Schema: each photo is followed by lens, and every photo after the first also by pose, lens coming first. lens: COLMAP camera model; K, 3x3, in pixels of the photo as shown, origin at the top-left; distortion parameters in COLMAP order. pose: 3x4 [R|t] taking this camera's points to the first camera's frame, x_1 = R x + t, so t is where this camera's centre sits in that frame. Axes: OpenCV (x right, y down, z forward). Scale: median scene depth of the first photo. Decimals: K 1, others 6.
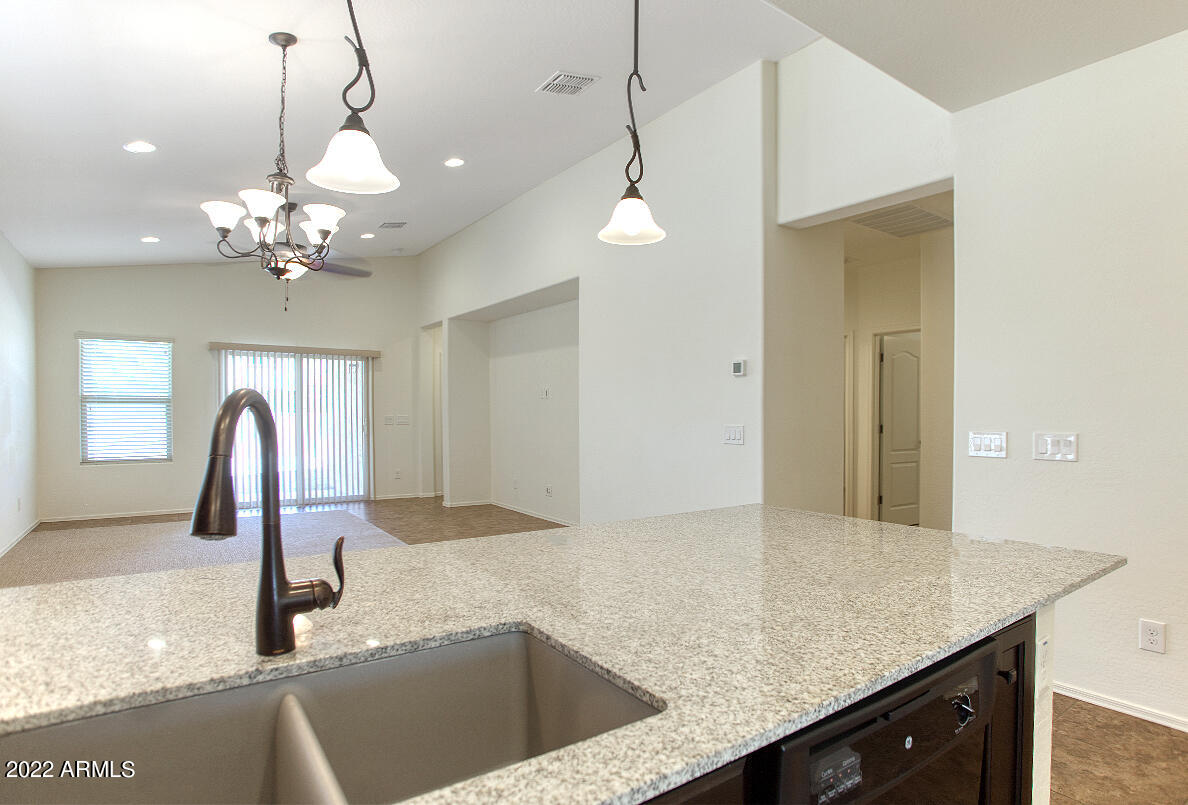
lens RADIAL K [[632.6, 0, 558.2], [0, 632.6, 410.7], [0, 0, 1]] dist [-0.062305, 0.000515]
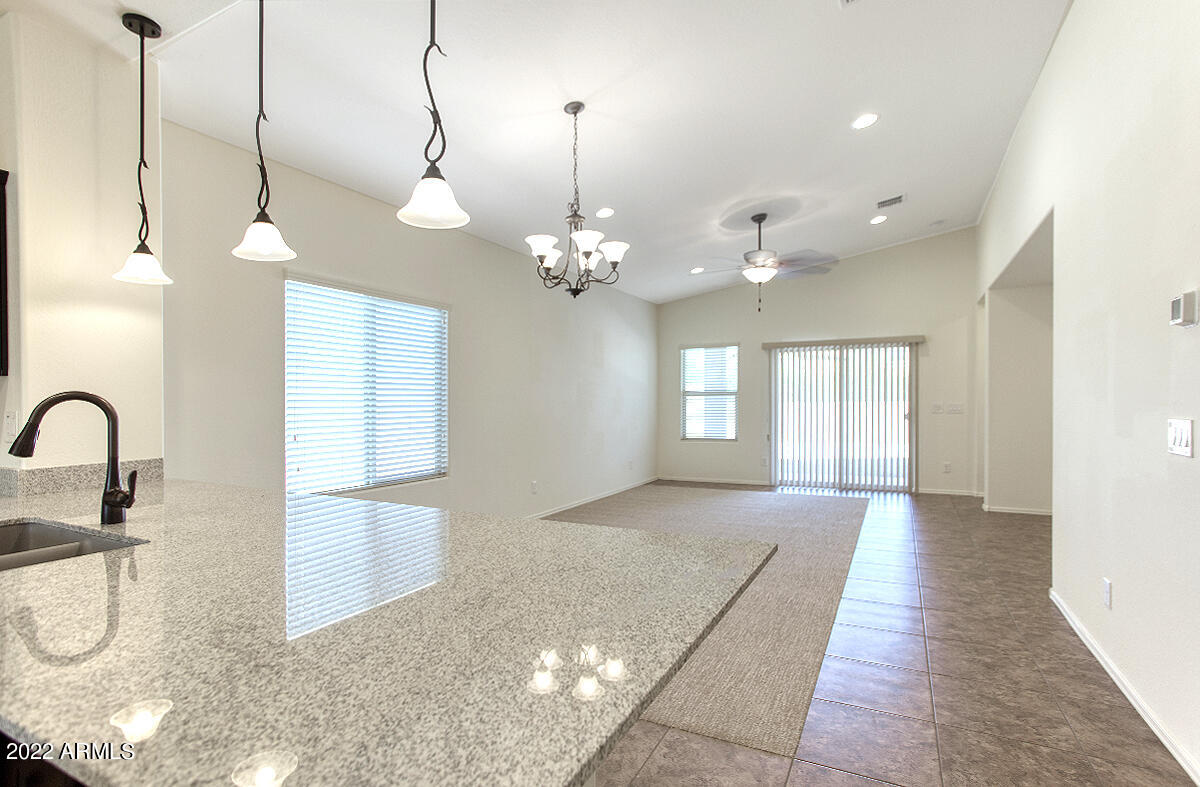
lens RADIAL K [[568.8, 0, 601.4], [0, 568.8, 398.7], [0, 0, 1]] dist [-0.042294, 0.036126]
pose [[0.494698, -0.013075, -0.868966, 0.271163], [0.009684, 0.999908, -0.009532, 0.004277], [0.869011, -0.003700, 0.494779, 0.213436]]
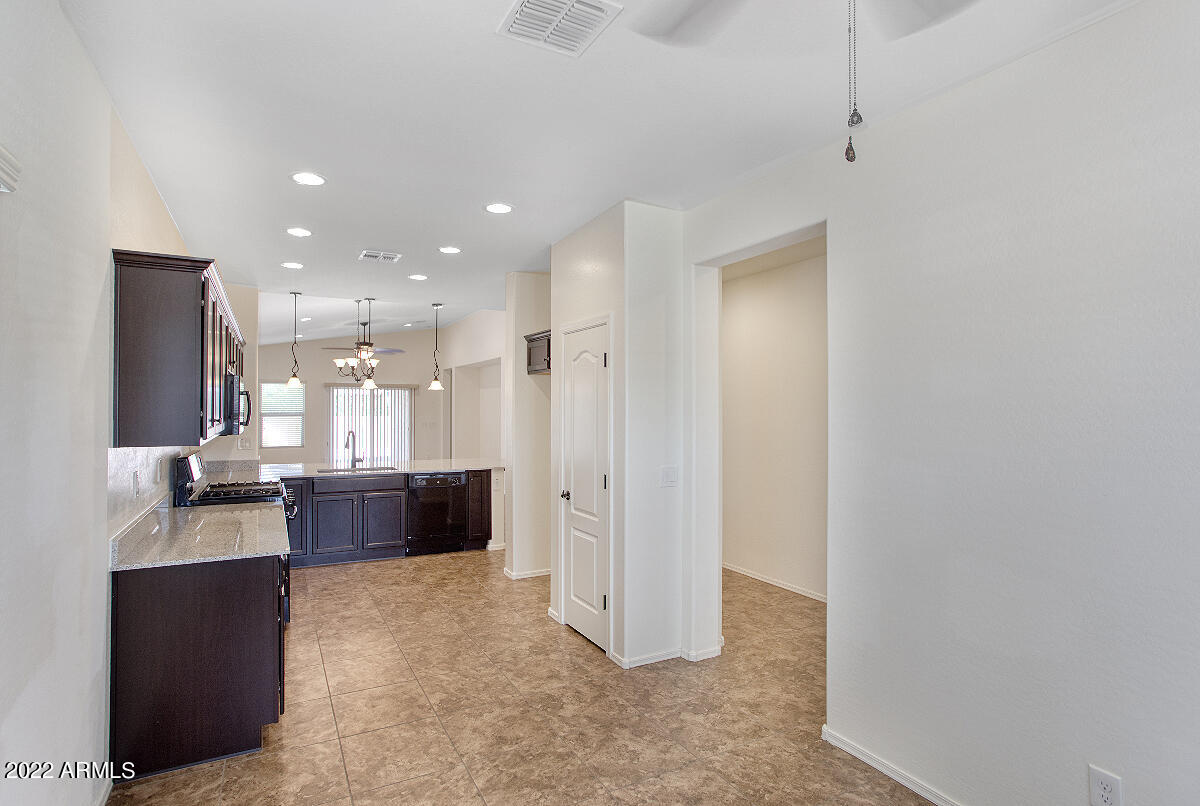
lens RADIAL K [[588.6, 0, 551.3], [0, 588.6, 395.6], [0, 0, 1]] dist [-0.056469, -0.000222]
pose [[0.992912, -0.007835, -0.118596, 0.366672], [0.005599, 0.999801, -0.019168, -0.041400], [0.118722, 0.018368, 0.992758, -0.764658]]
